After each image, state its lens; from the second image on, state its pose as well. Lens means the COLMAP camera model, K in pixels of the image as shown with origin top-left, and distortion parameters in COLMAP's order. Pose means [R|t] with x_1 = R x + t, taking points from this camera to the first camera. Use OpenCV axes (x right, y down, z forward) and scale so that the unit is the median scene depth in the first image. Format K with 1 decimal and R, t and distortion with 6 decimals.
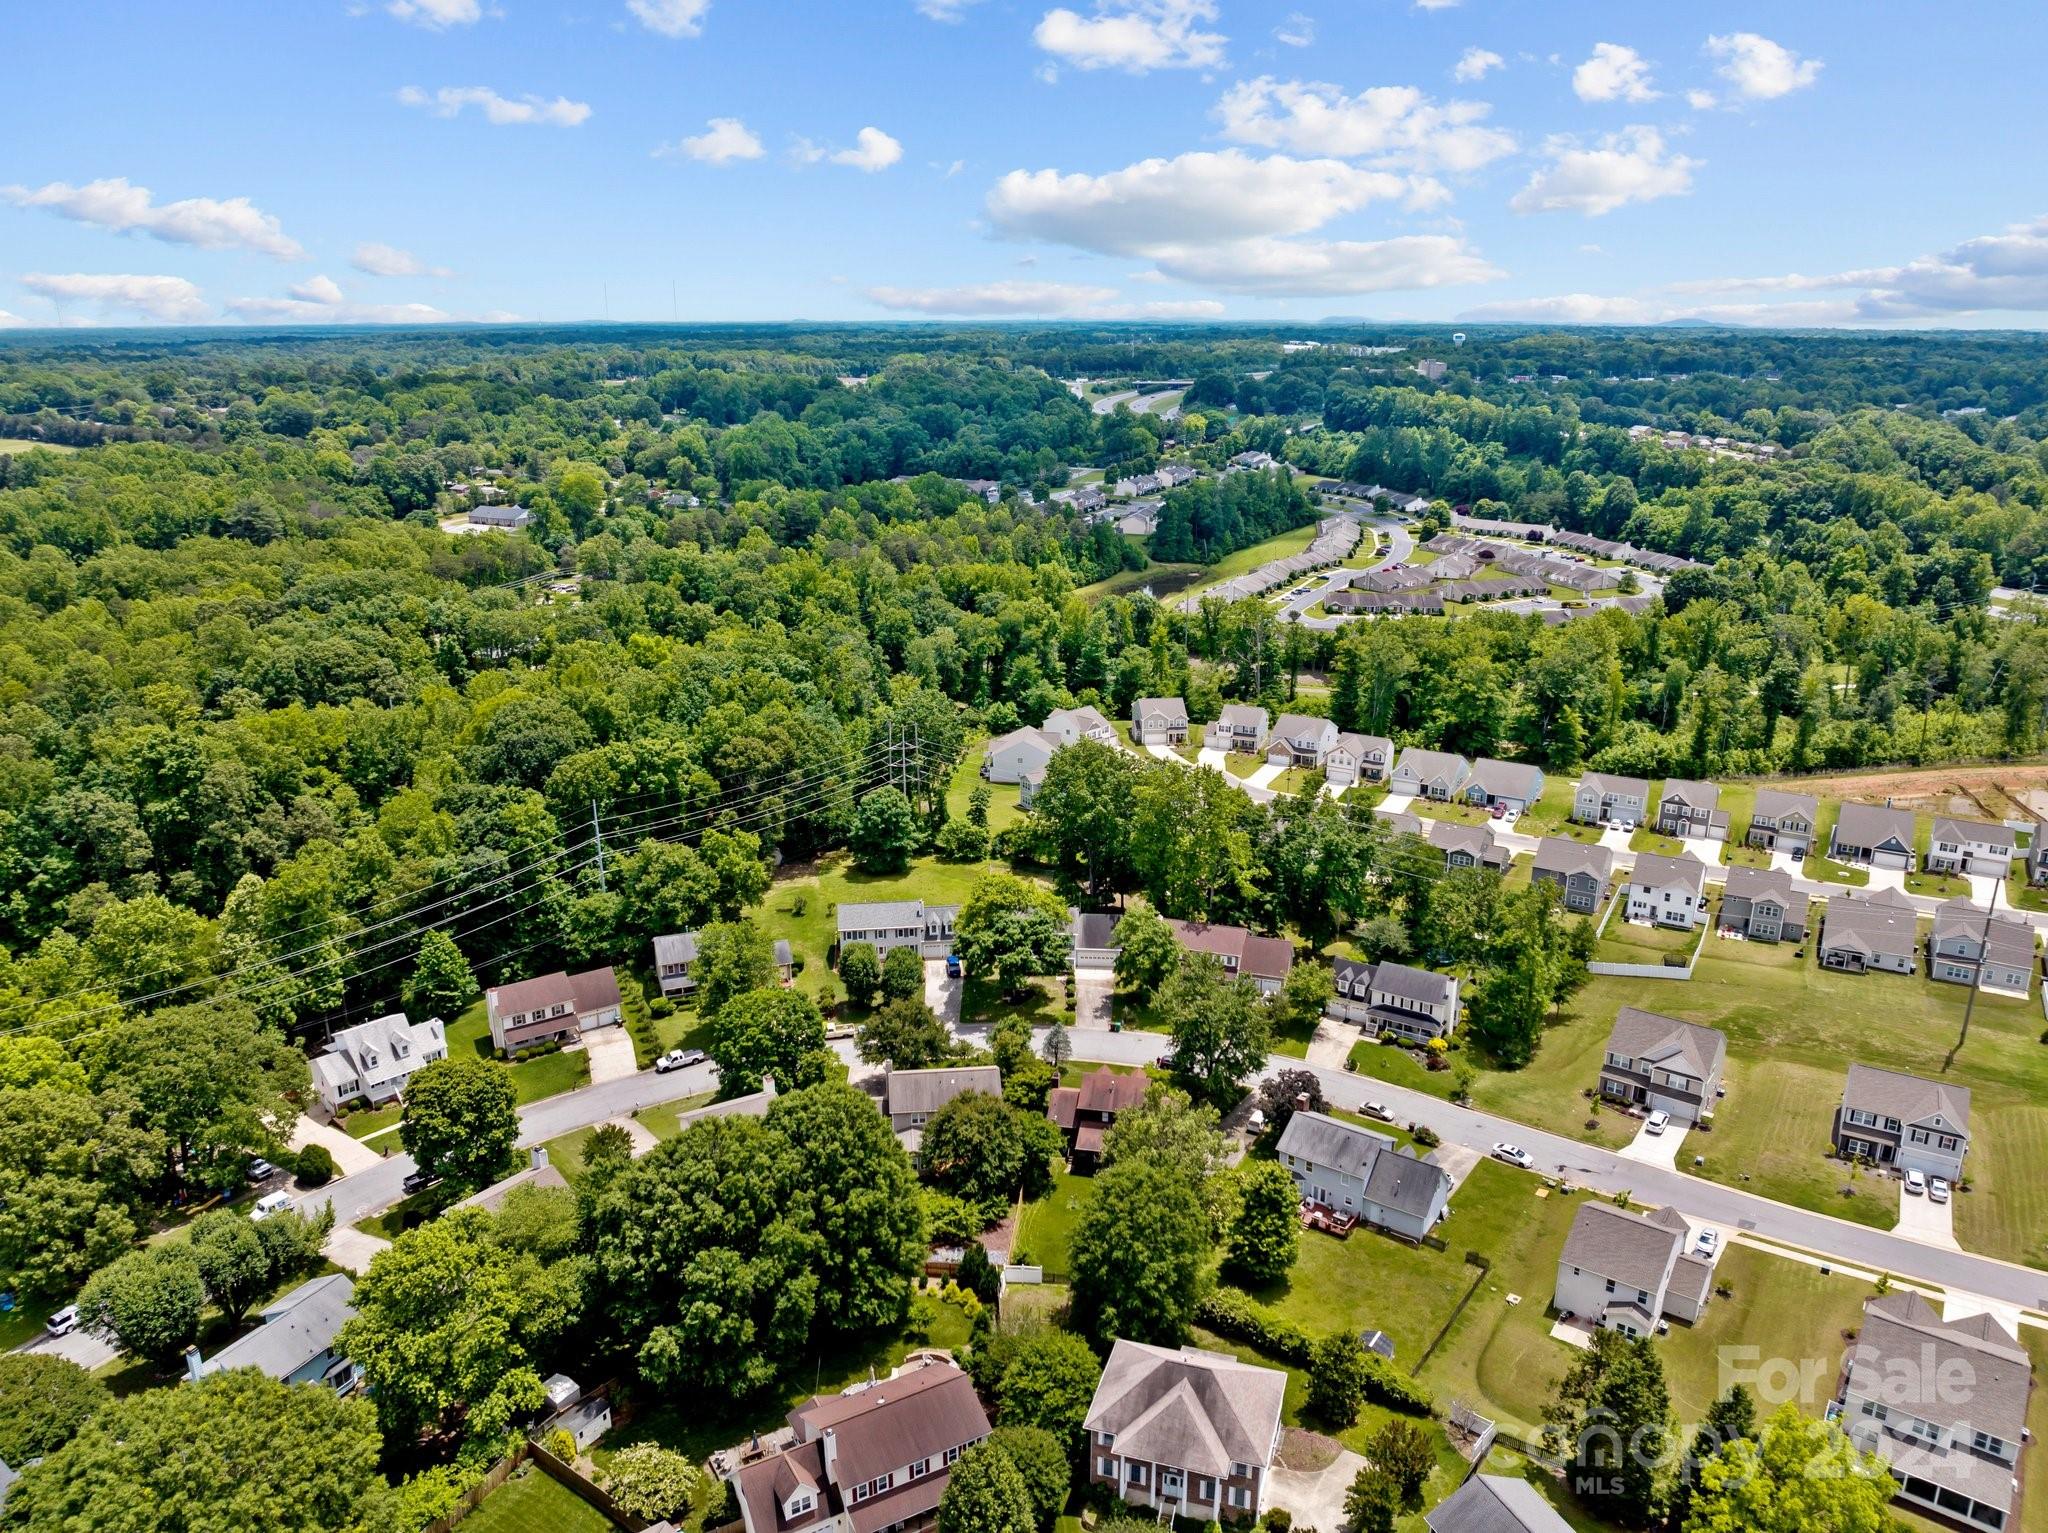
lens RADIAL K [[1435.0, 0, 1024.0], [0, 1435.0, 766.5], [0, 0, 1]] dist [-0.036328, -0.003185]
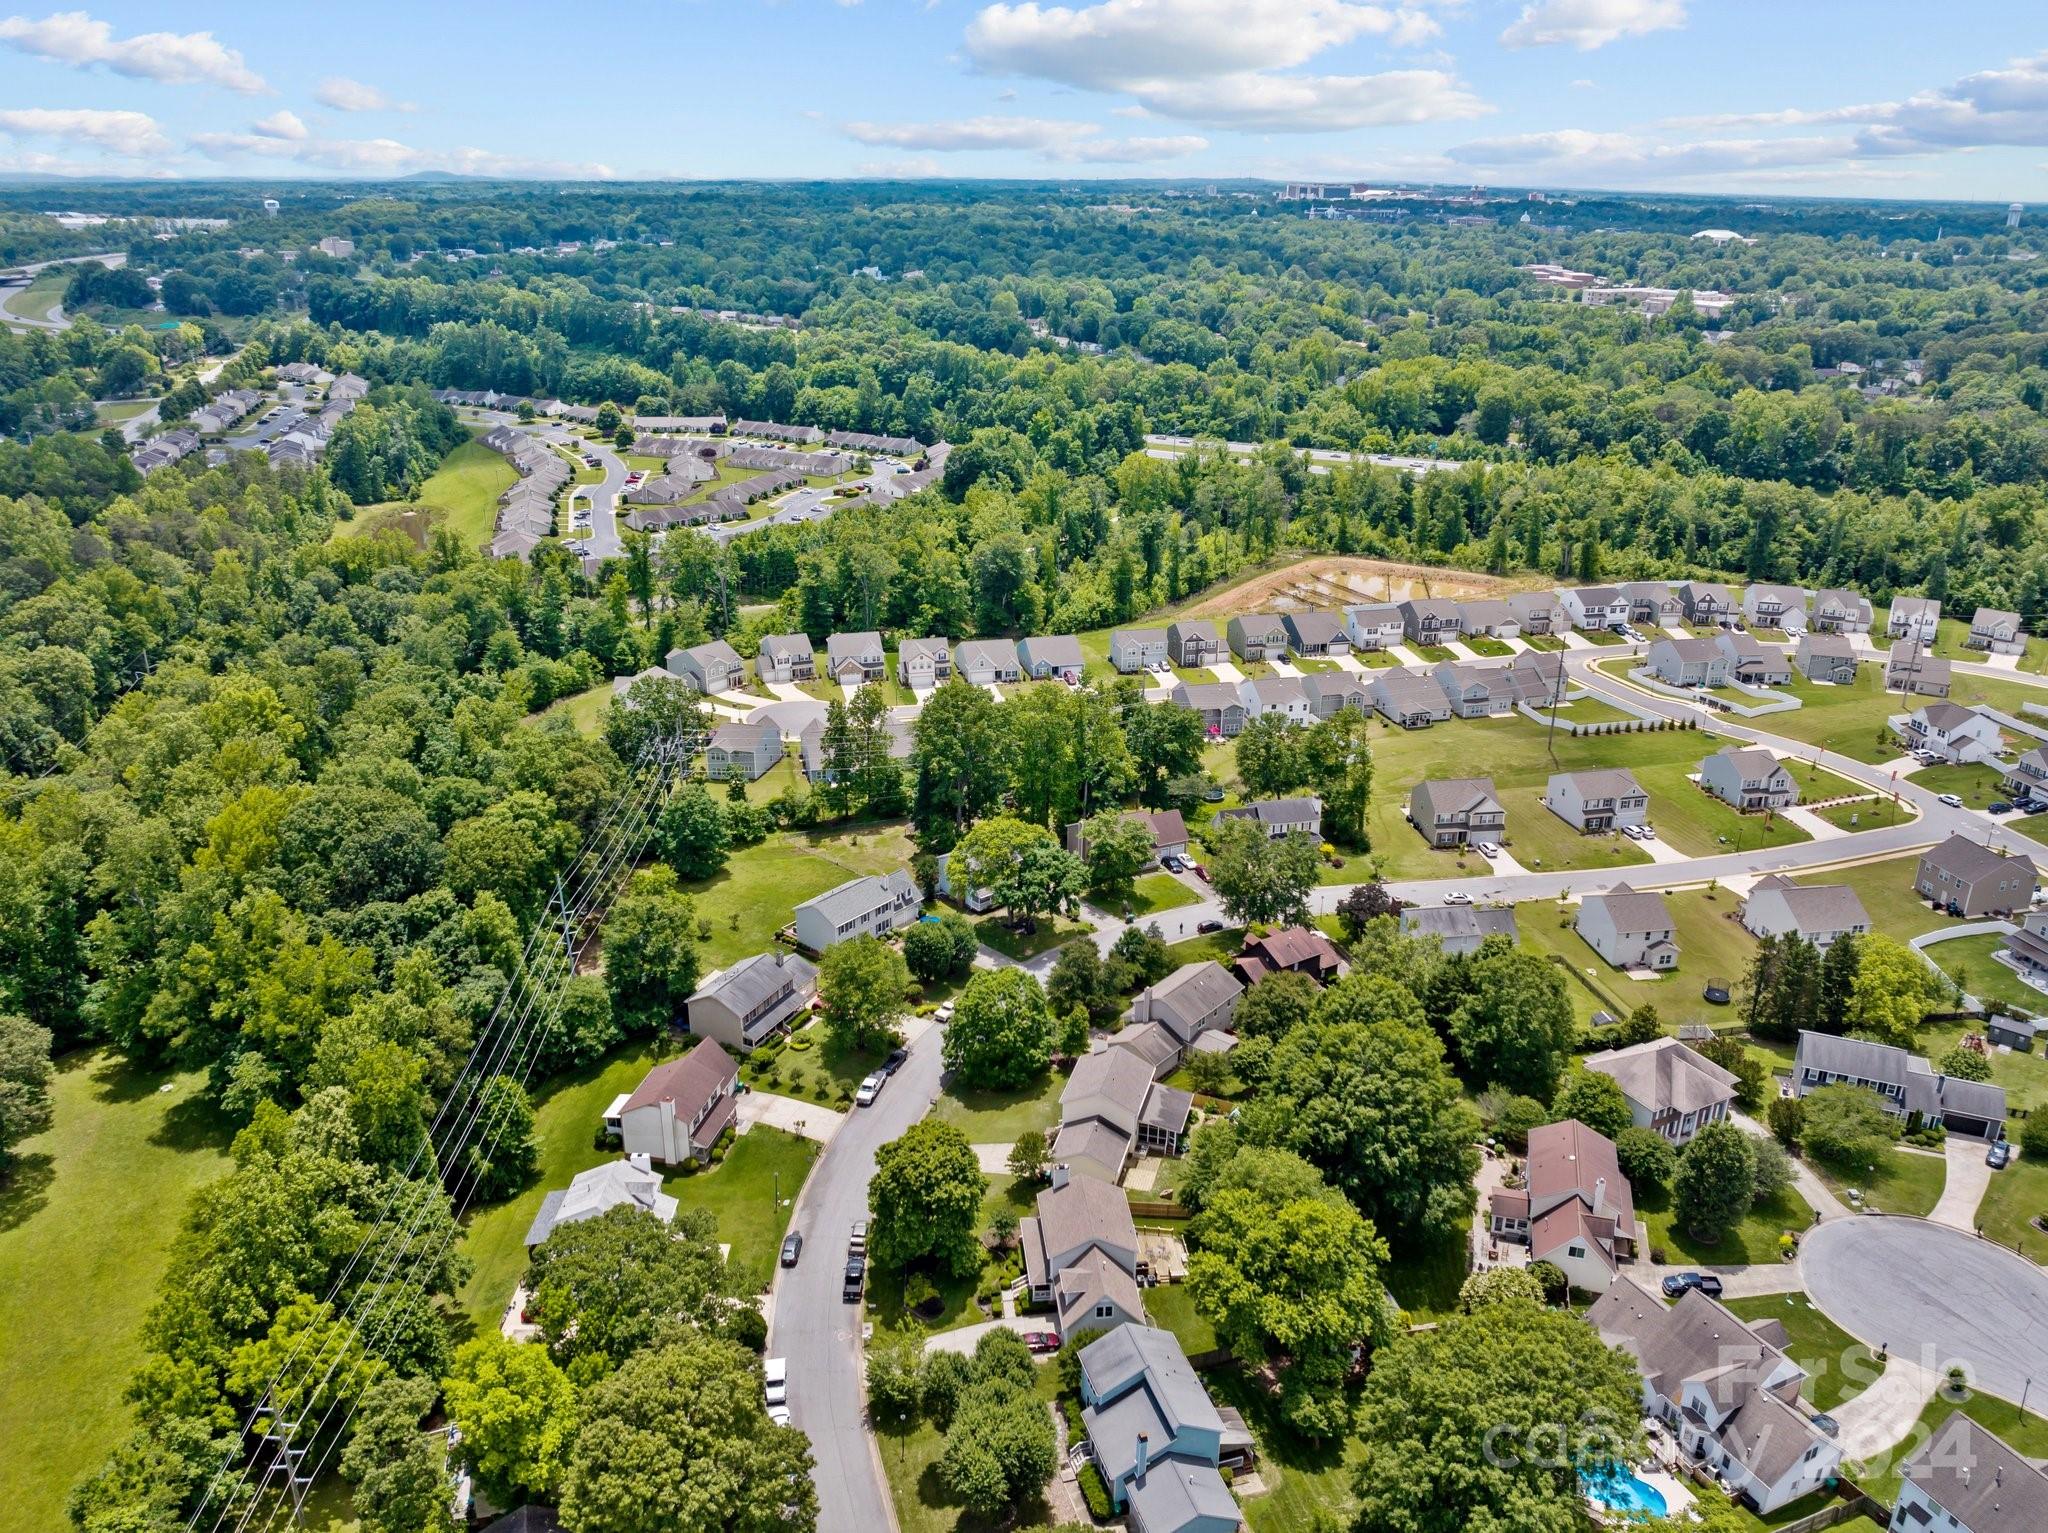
lens RADIAL K [[1526.3, 0, 1024.0], [0, 1526.3, 766.5], [0, 0, 1]] dist [-0.032127, -0.001209]
pose [[0.715945, -0.247531, 0.652802, -0.563424], [0.201018, 0.968527, 0.146787, -0.096296], [-0.668591, 0.026133, 0.743171, 0.117771]]
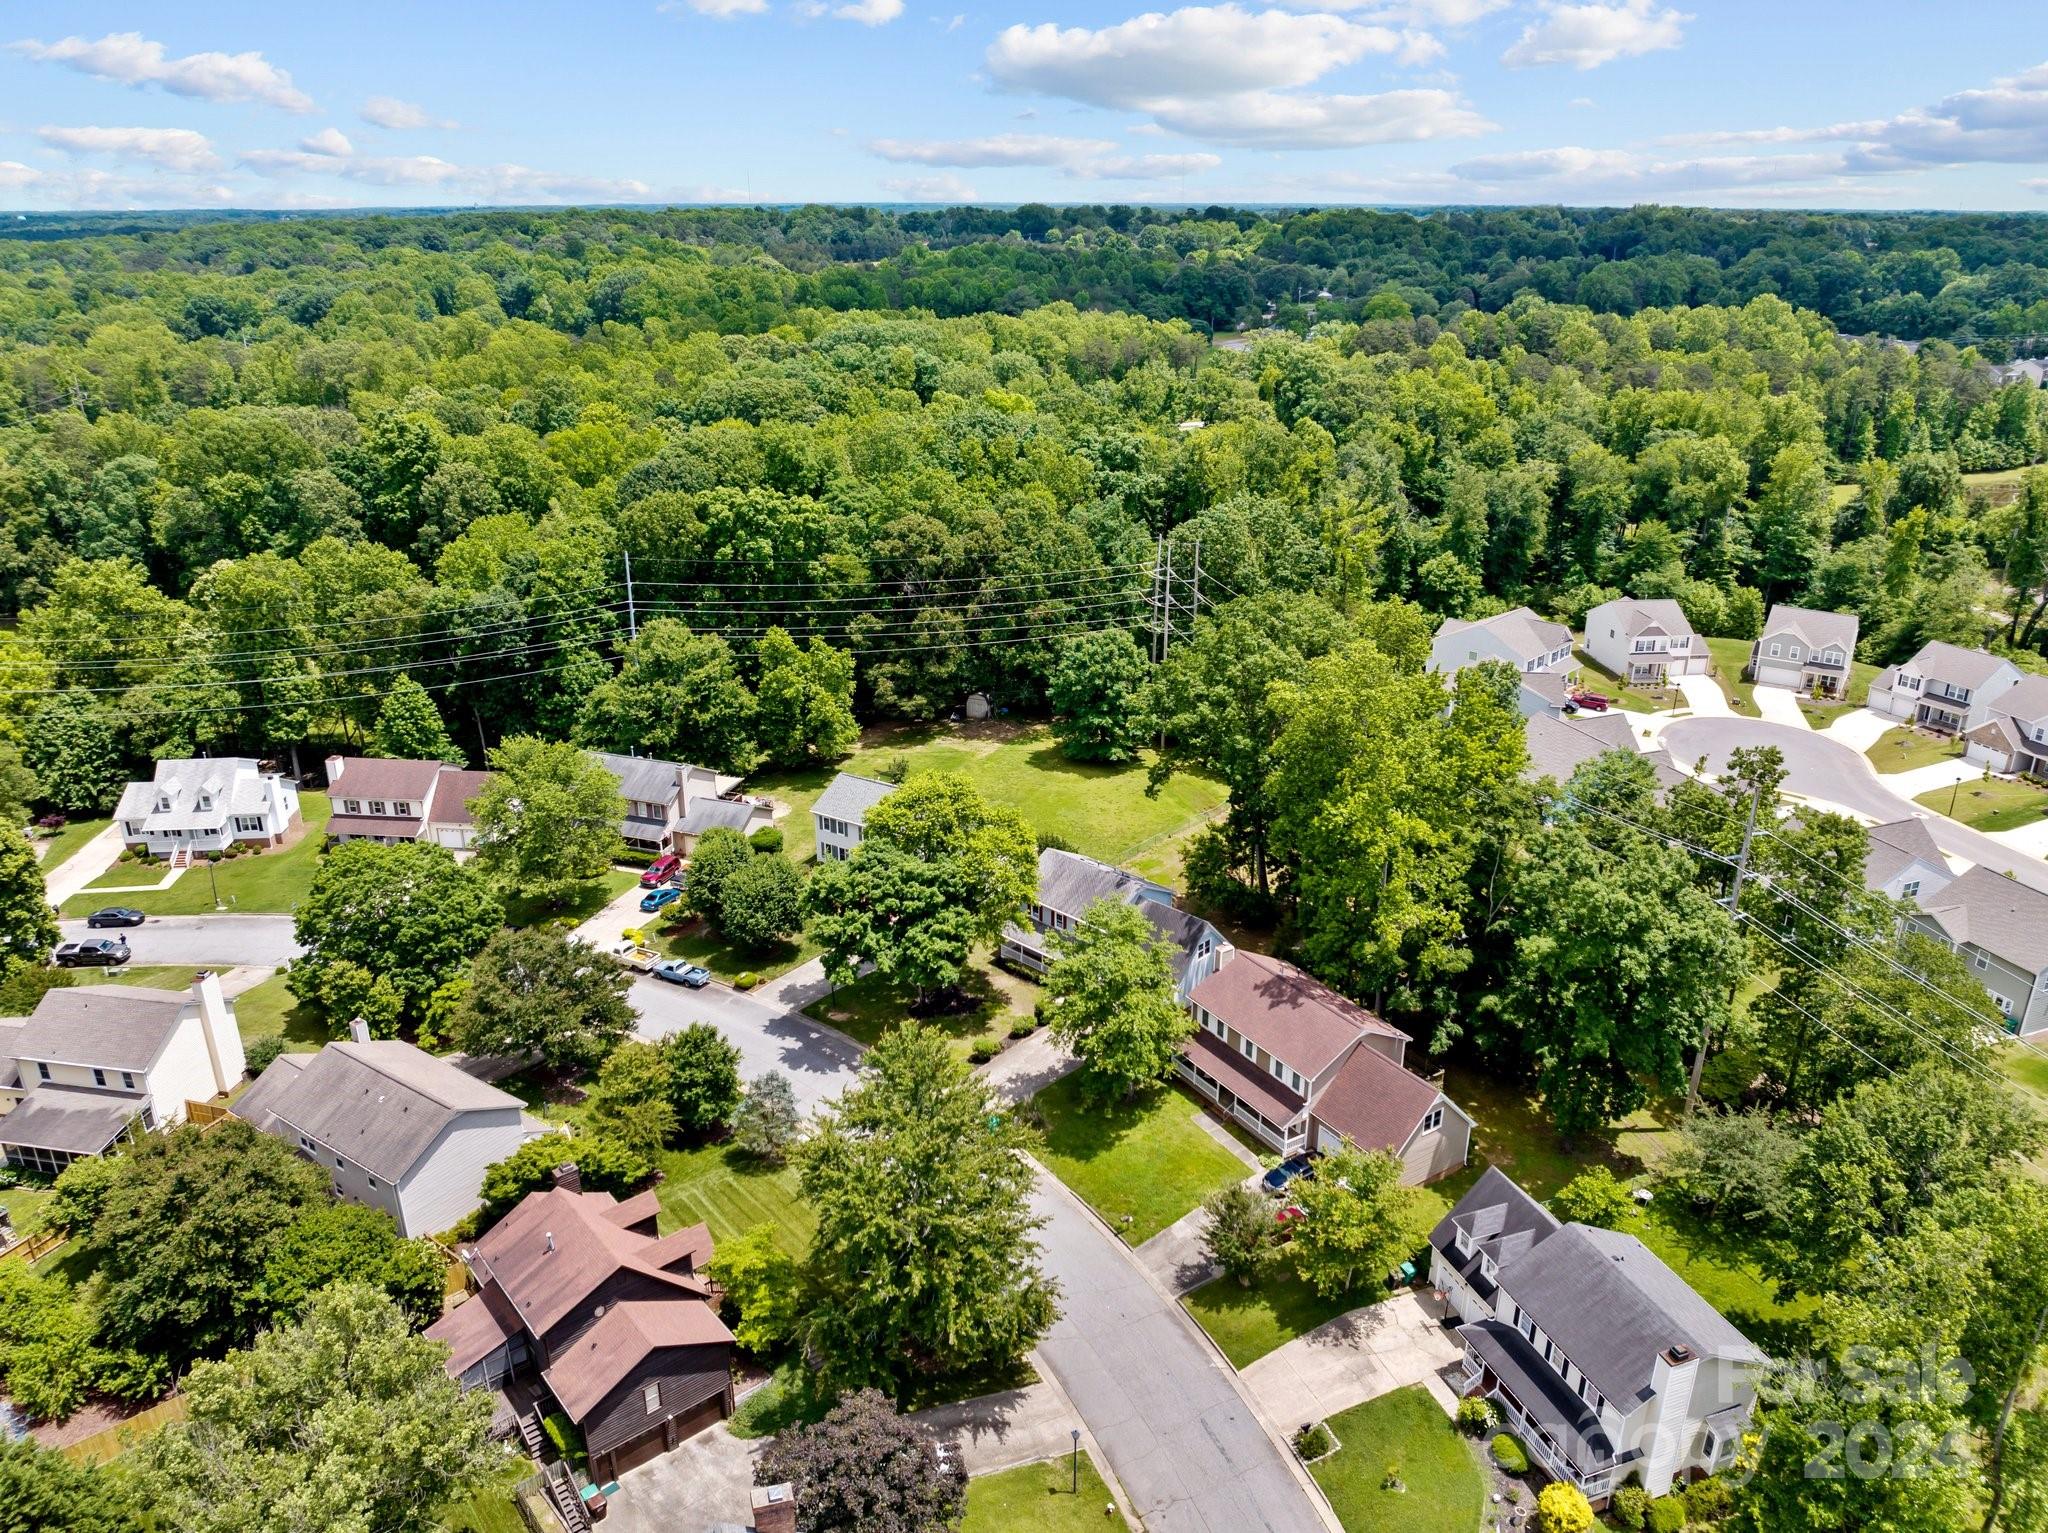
lens RADIAL K [[1435.0, 0, 1024.0], [0, 1435.0, 766.5], [0, 0, 1]] dist [-0.036328, -0.003185]
pose [[0.771976, 0.233365, -0.591265, 0.254070], [-0.188346, 0.972377, 0.137874, -0.007235], [0.607107, 0.004927, 0.794605, 0.457997]]
